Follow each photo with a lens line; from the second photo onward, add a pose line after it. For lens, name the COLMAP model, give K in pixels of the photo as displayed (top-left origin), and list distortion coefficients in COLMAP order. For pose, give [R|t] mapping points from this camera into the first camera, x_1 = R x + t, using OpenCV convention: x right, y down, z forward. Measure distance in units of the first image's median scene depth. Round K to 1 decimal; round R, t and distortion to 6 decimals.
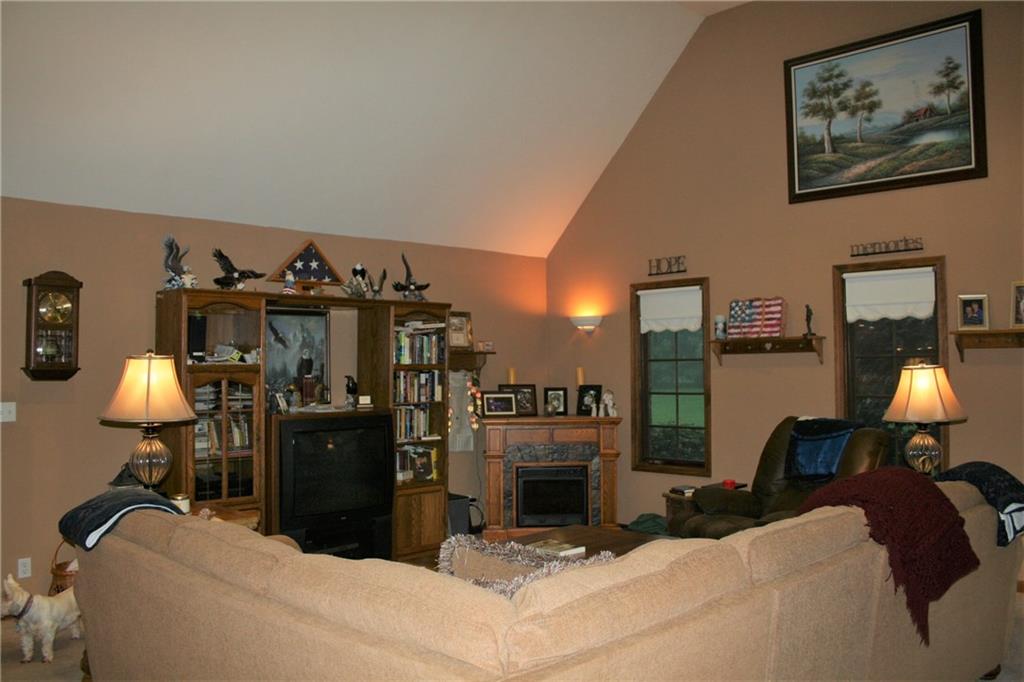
lens RADIAL K [[856.0, 0, 515.8], [0, 856.0, 334.8], [0, 0, 1]] dist [-0.153243, 0.128289]
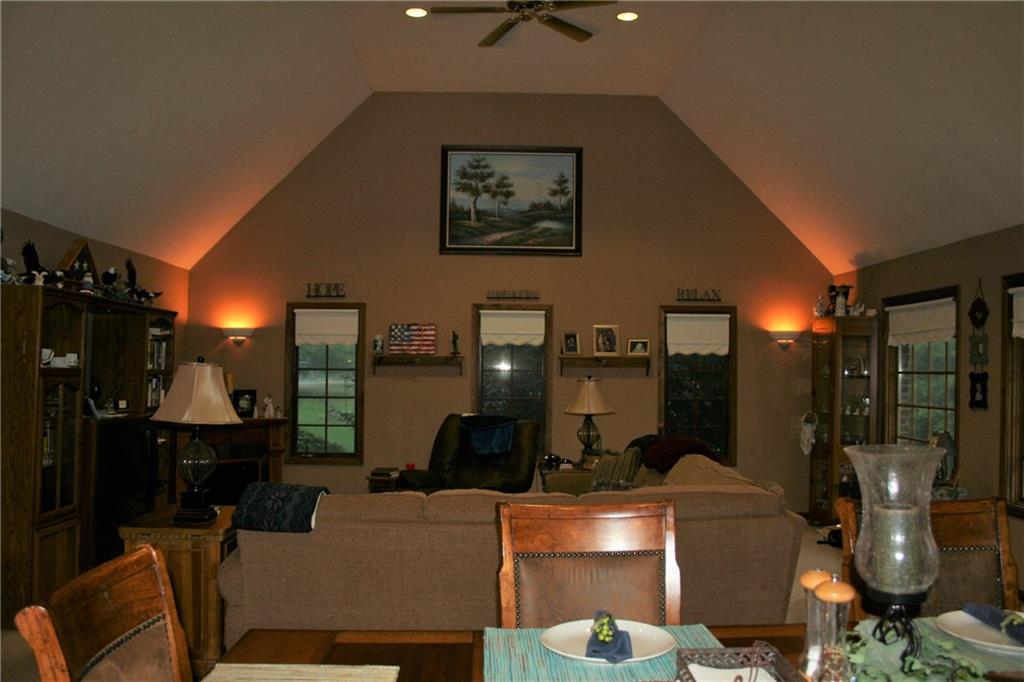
lens RADIAL K [[856.0, 0, 515.8], [0, 856.0, 334.8], [0, 0, 1]] dist [-0.153243, 0.128289]
pose [[0.683895, 0.045412, 0.728165, -0.587424], [-0.038743, 0.998913, -0.025910, 0.002064], [-0.728551, -0.010492, 0.684912, -0.010814]]
